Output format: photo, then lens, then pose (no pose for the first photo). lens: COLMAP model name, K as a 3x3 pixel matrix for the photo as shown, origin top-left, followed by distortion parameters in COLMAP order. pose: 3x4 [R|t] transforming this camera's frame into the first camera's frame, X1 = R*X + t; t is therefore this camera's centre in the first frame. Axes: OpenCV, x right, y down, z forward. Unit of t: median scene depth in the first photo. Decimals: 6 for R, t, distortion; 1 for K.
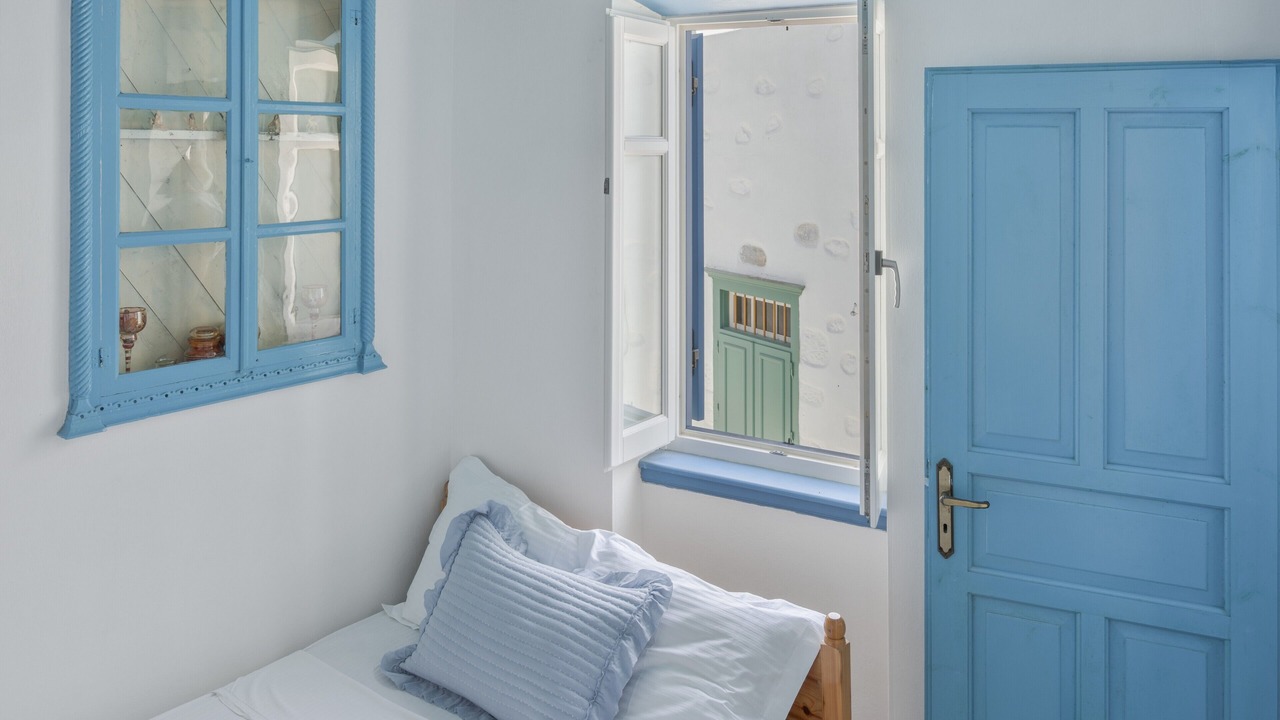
lens RADIAL K [[926.8, 0, 660.1], [0, 926.8, 111.9], [0, 0, 1]] dist [0.003109, -0.001712]
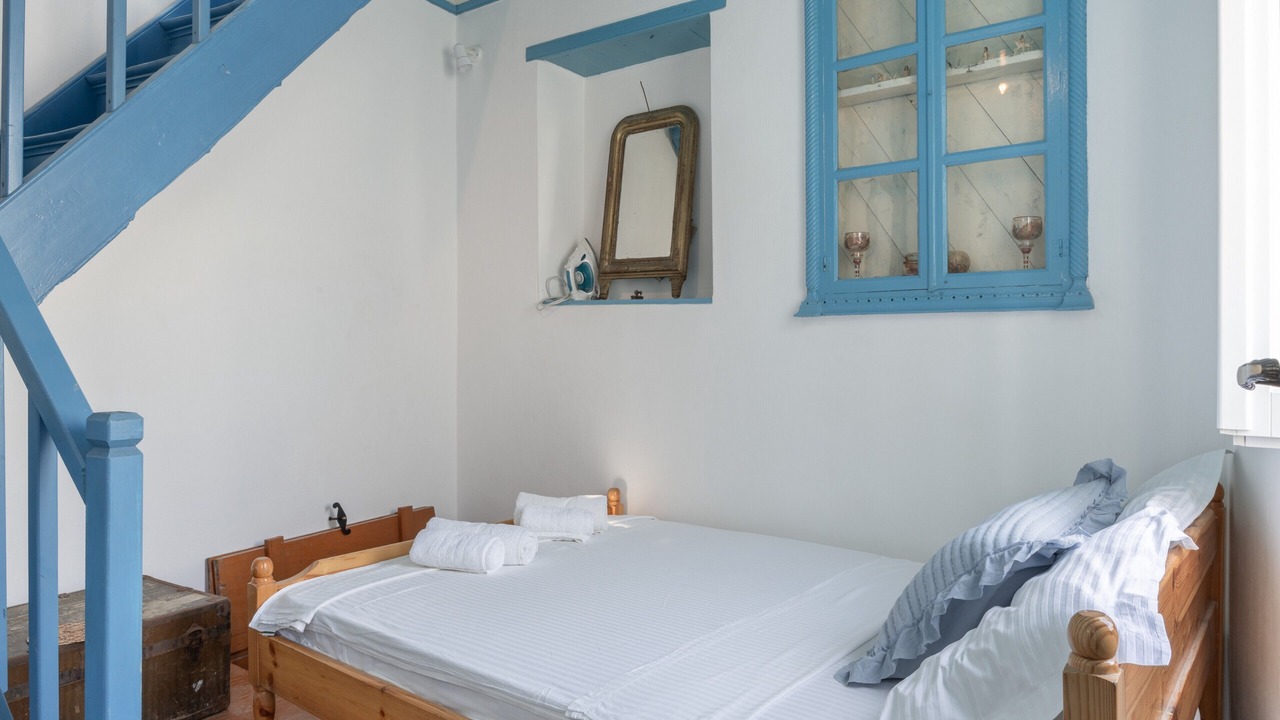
lens RADIAL K [[897.3, 0, 640.0], [0, 897.3, 360.0], [0, 0, 1]] dist [0.004340, 0.000597]
pose [[-0.043278, -0.016612, -0.998925, 0.649557], [0.013530, 0.999760, -0.017212, 0.405111], [0.998971, -0.014261, -0.043043, 0.766422]]
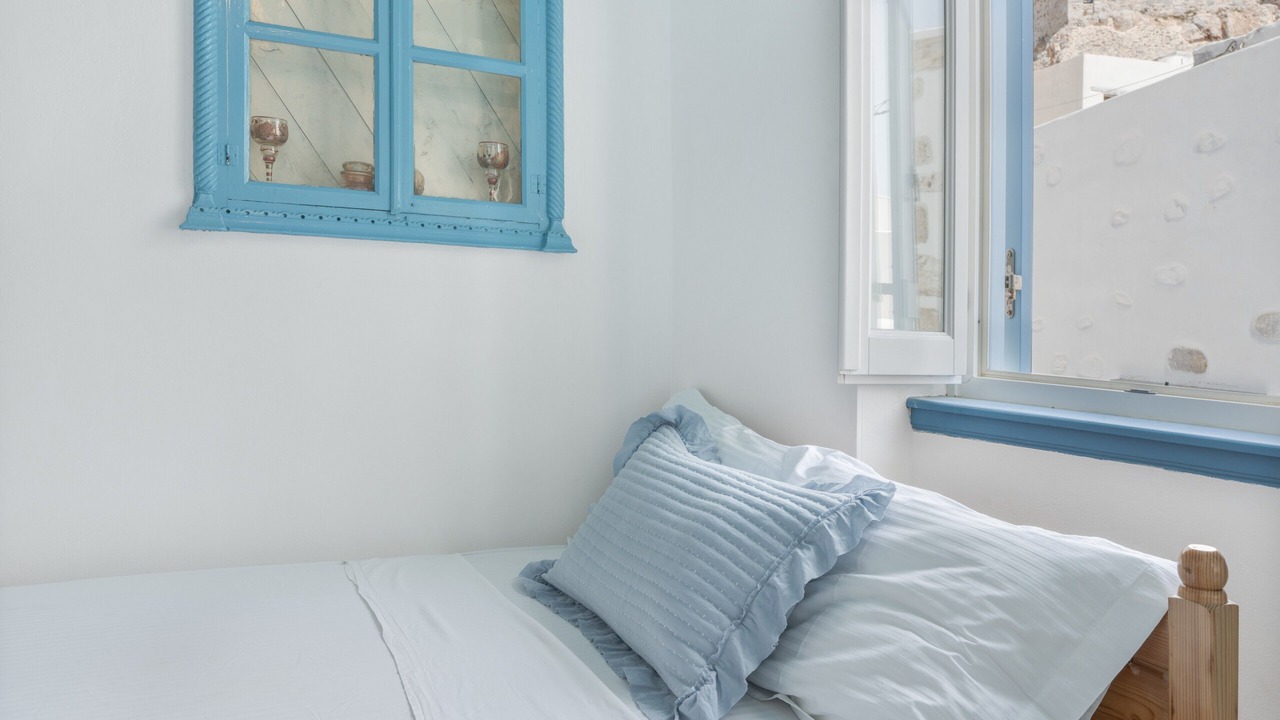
lens RADIAL K [[881.3, 0, 627.6], [0, 881.3, 339.7], [0, 0, 1]] dist [-0.002376, -0.001412]
pose [[0.878482, 0.012774, -0.477604, 0.136823], [0.000008, 0.999642, 0.026752, 0.406141], [0.477775, -0.023505, 0.878168, 0.422234]]
